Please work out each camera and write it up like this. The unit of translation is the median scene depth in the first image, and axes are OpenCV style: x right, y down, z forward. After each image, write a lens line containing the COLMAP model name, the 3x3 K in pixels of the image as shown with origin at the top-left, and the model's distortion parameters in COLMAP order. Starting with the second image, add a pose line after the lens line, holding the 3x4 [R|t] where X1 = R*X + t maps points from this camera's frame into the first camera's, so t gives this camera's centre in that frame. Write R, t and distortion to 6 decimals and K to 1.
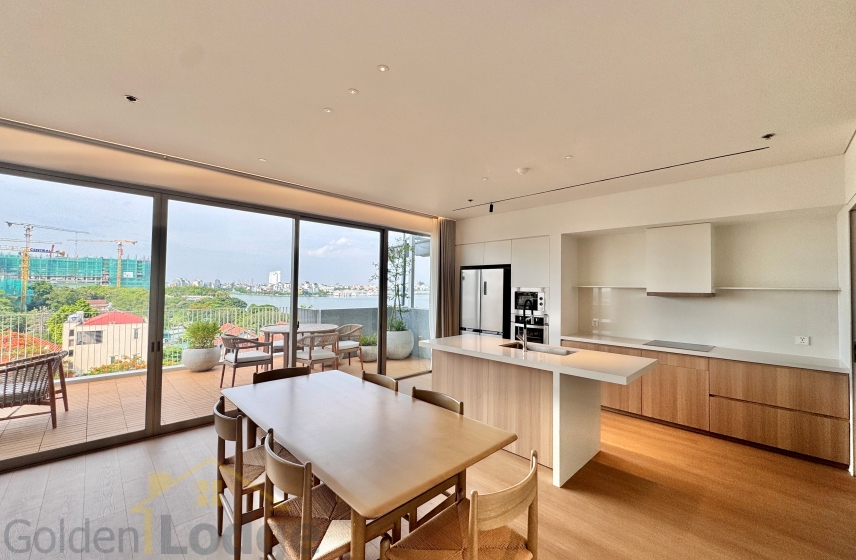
lens RADIAL K [[342.3, 0, 428.0], [0, 342.3, 280.0], [0, 0, 1]] dist [-0.000486, -0.000402]
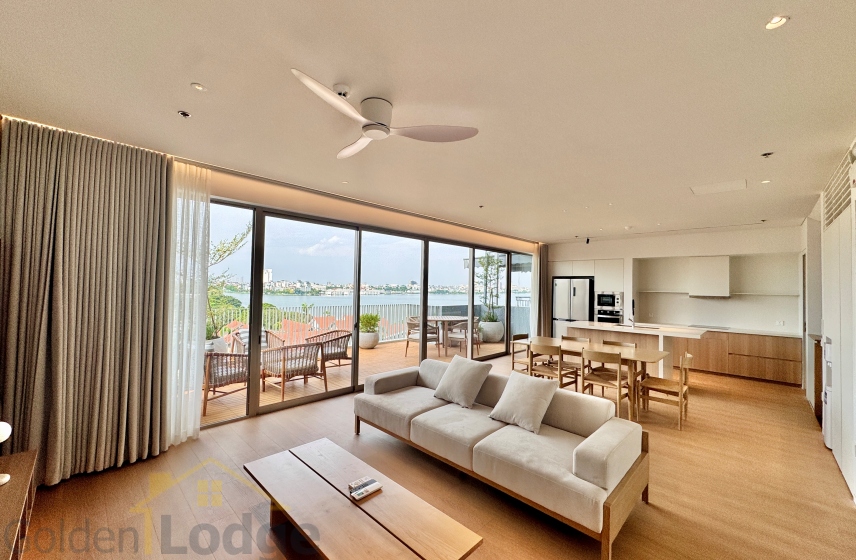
lens RADIAL K [[342.3, 0, 428.0], [0, 342.3, 280.0], [0, 0, 1]] dist [-0.000486, -0.000402]
pose [[0.999653, 0.007279, 0.025298, -0.534752], [-0.007317, 0.999972, 0.001420, -0.025813], [-0.025287, -0.001605, 0.999679, -0.501663]]
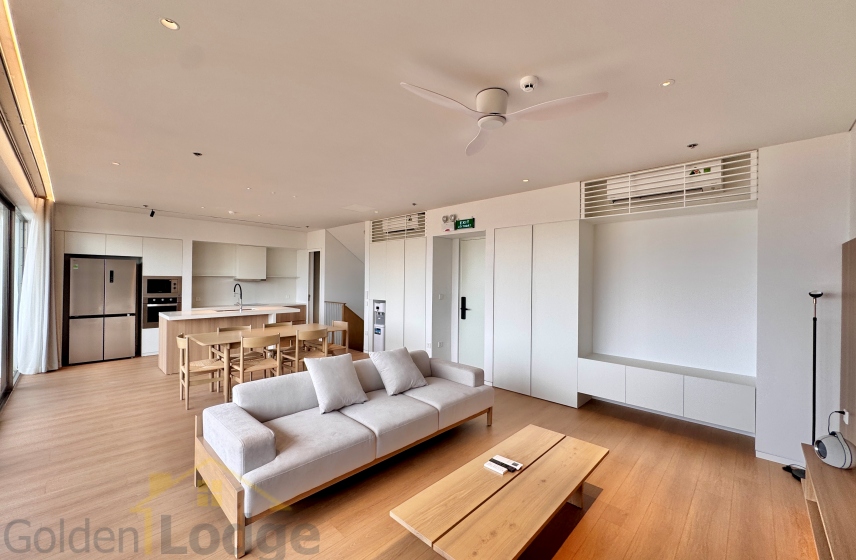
lens RADIAL K [[342.3, 0, 428.0], [0, 342.3, 280.0], [0, 0, 1]] dist [-0.000486, -0.000402]
pose [[-0.031093, -0.016956, 0.999373, -1.016980], [-0.032554, 0.999343, 0.015943, -0.017202], [-0.998986, -0.032038, -0.031624, 0.012257]]
